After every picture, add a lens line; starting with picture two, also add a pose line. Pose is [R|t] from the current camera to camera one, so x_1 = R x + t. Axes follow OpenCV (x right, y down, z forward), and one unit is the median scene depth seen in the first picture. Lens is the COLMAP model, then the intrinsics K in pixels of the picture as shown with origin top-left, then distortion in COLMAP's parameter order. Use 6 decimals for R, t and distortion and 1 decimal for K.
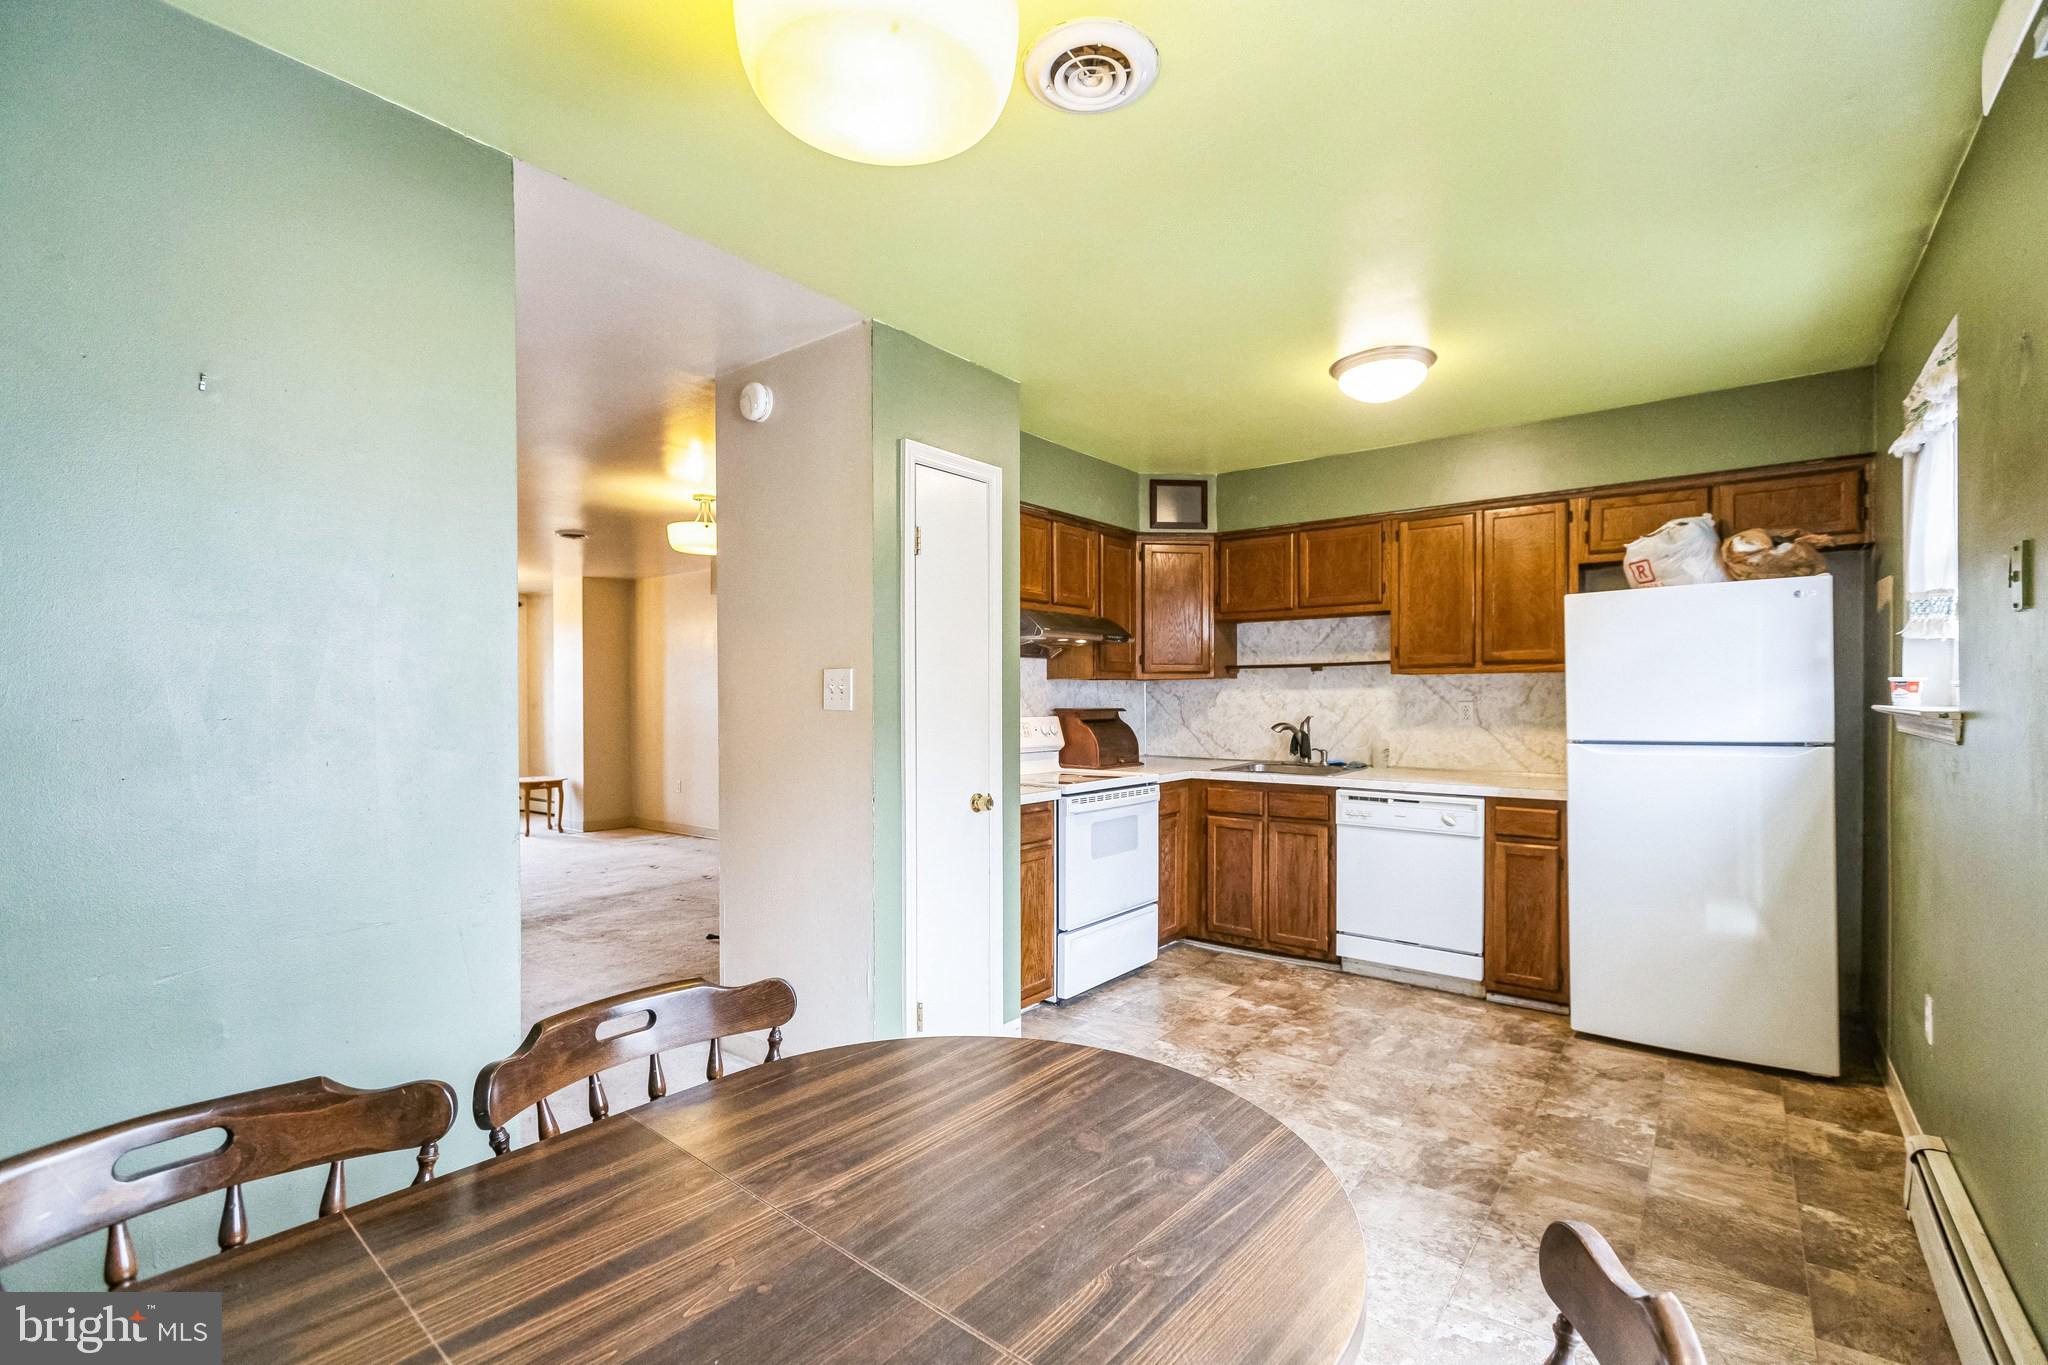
lens RADIAL K [[907.7, 0, 1019.8], [0, 907.7, 679.0], [0, 0, 1]] dist [0.002388, 0.000472]
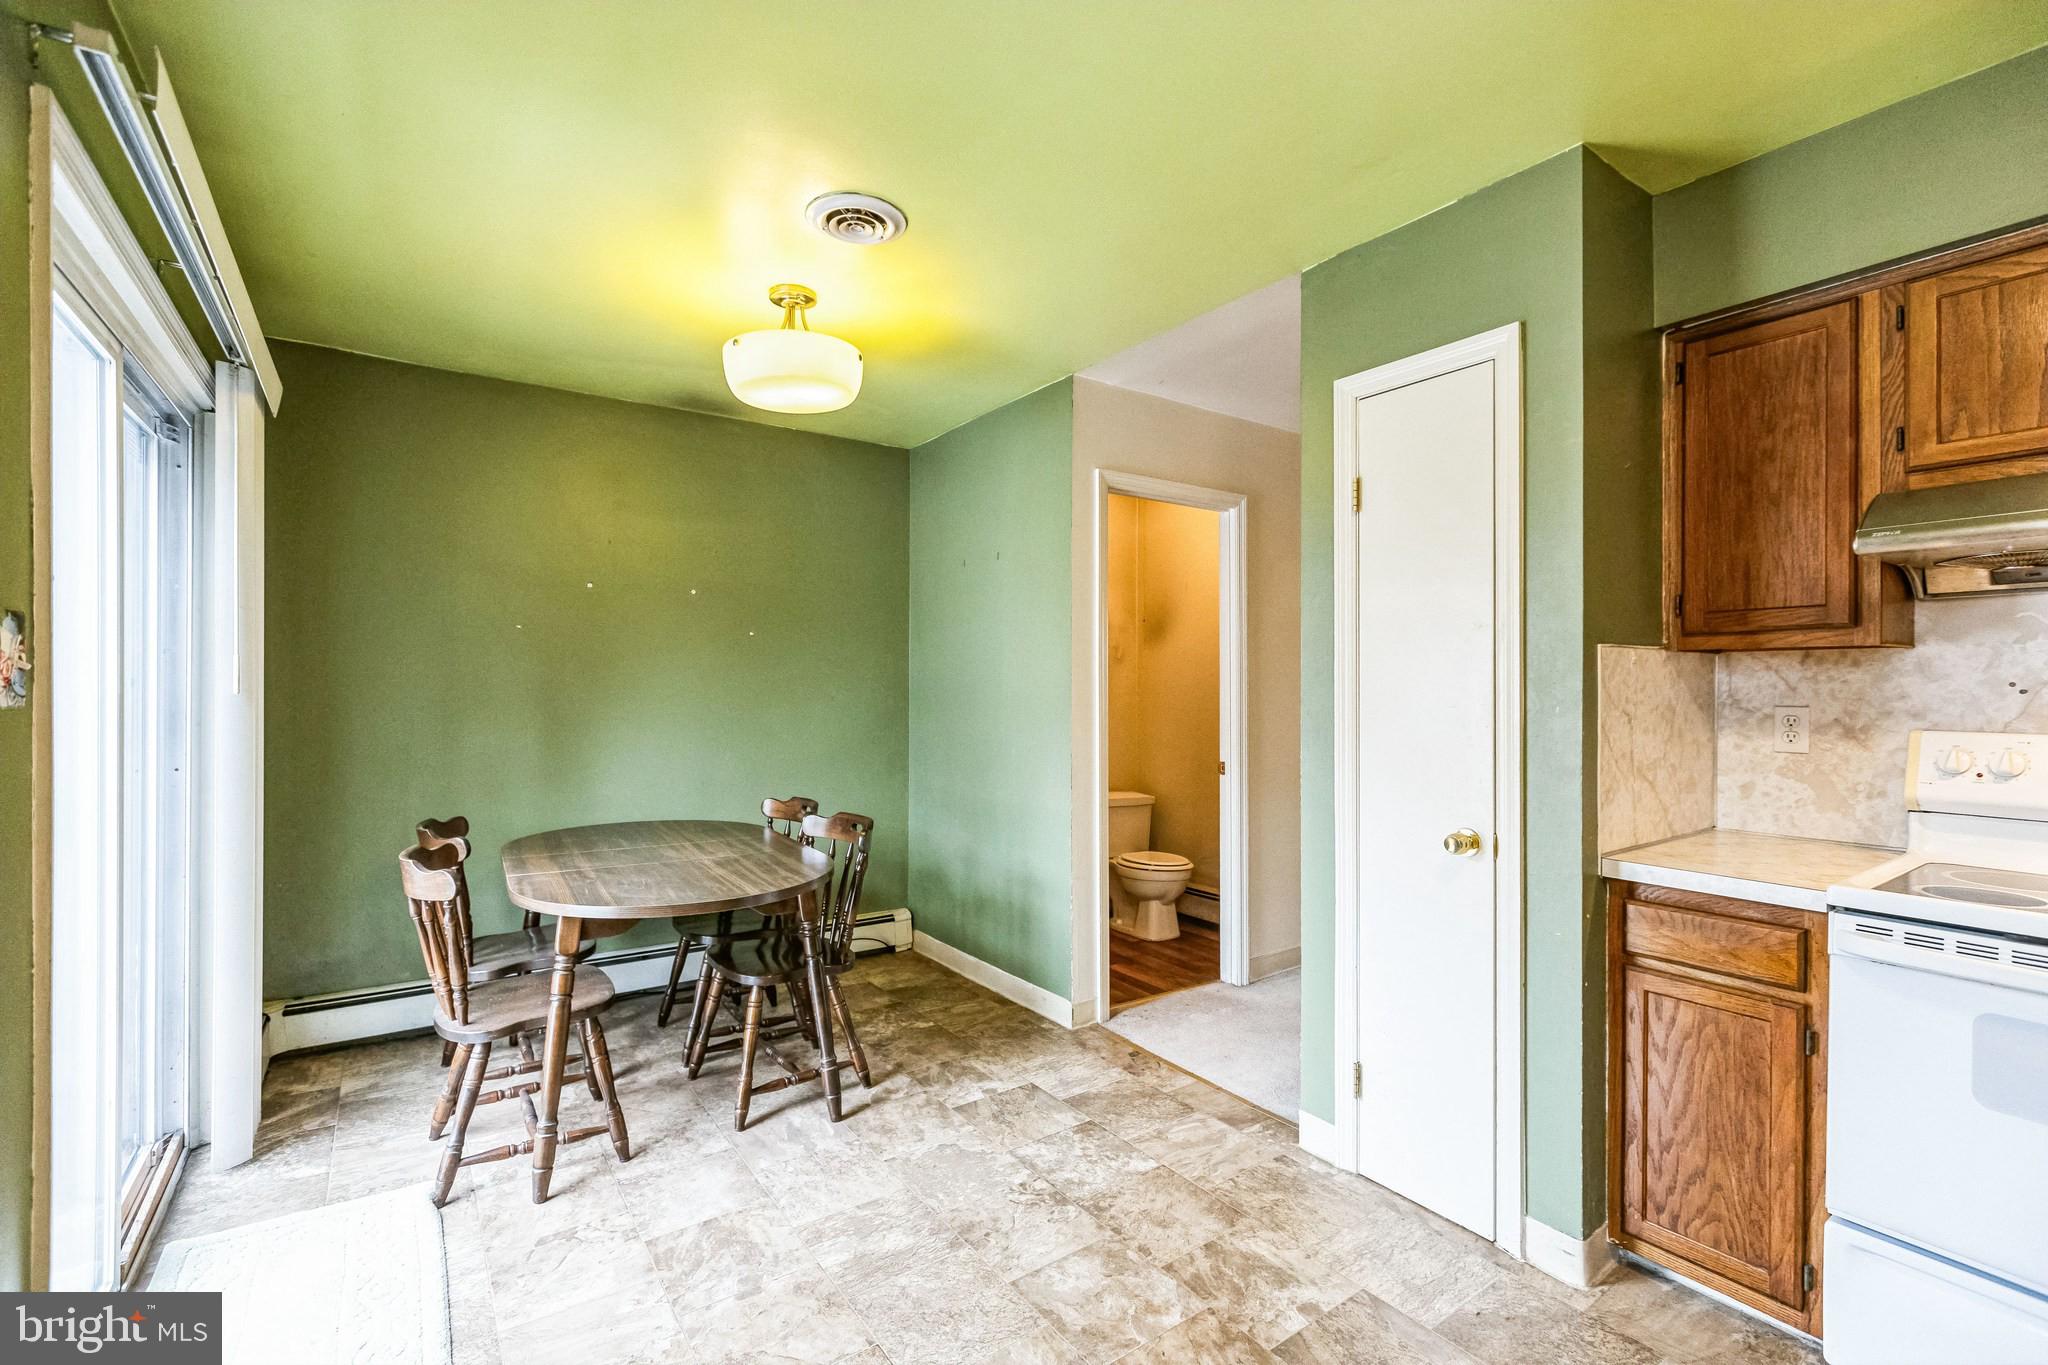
lens RADIAL K [[907.7, 0, 1022.6], [0, 907.7, 681.8], [0, 0, 1]] dist [0.002388, 0.000472]
pose [[-0.297797, 0.004299, -0.954619, 0.877946], [0.019783, 0.999803, -0.001669, 0.017645], [0.954424, -0.019382, -0.297824, 1.133863]]
